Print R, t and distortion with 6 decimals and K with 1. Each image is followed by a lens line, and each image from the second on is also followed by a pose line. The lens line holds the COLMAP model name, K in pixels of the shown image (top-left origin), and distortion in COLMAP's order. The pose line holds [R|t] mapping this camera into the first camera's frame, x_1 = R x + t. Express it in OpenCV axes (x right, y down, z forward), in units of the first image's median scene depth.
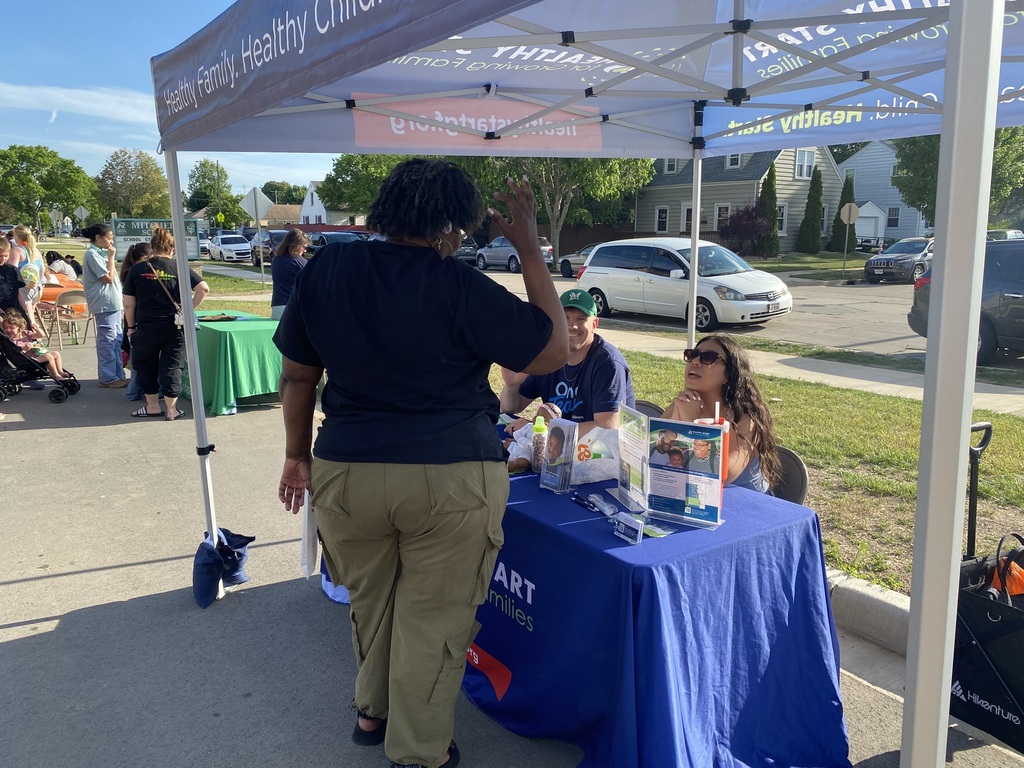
lens RADIAL K [[792.6, 0, 512.0], [0, 792.6, 384.0], [0, 0, 1]] dist [0.052827, 0.002050]
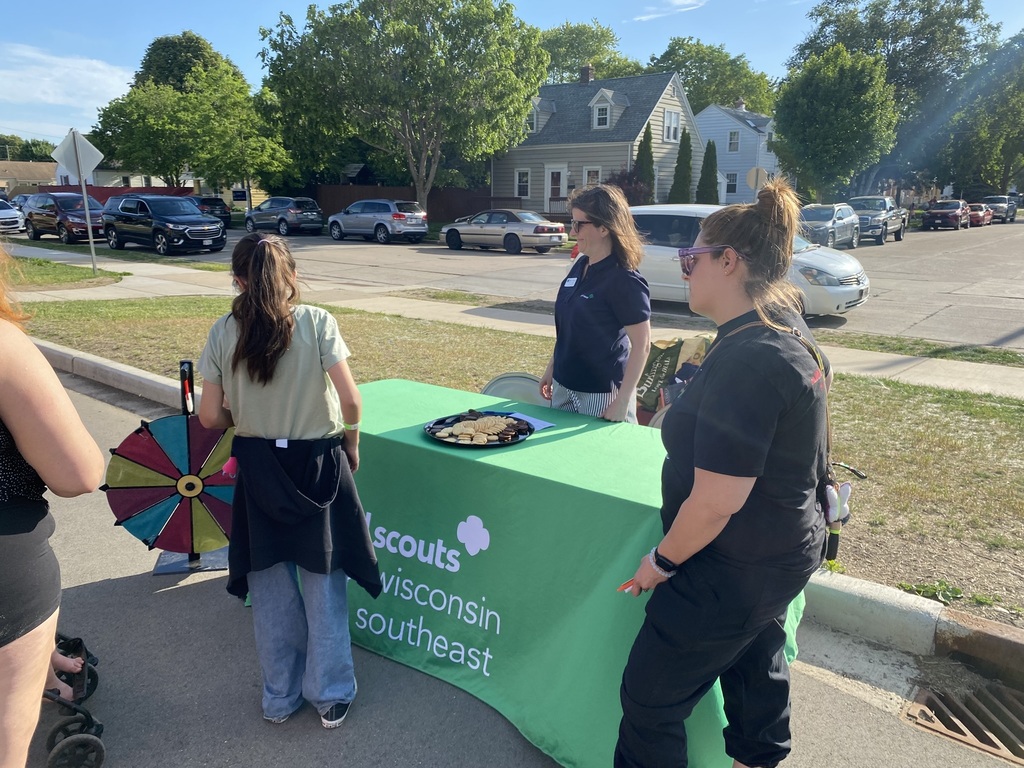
lens RADIAL K [[764.7, 0, 510.7], [0, 764.7, 406.5], [0, 0, 1]] dist [0.034602, -0.009533]
pose [[0.960593, -0.072376, 0.268370, -0.094572], [0.051164, 0.995048, 0.085216, -0.027205], [-0.273209, -0.068127, 0.959539, 0.141195]]
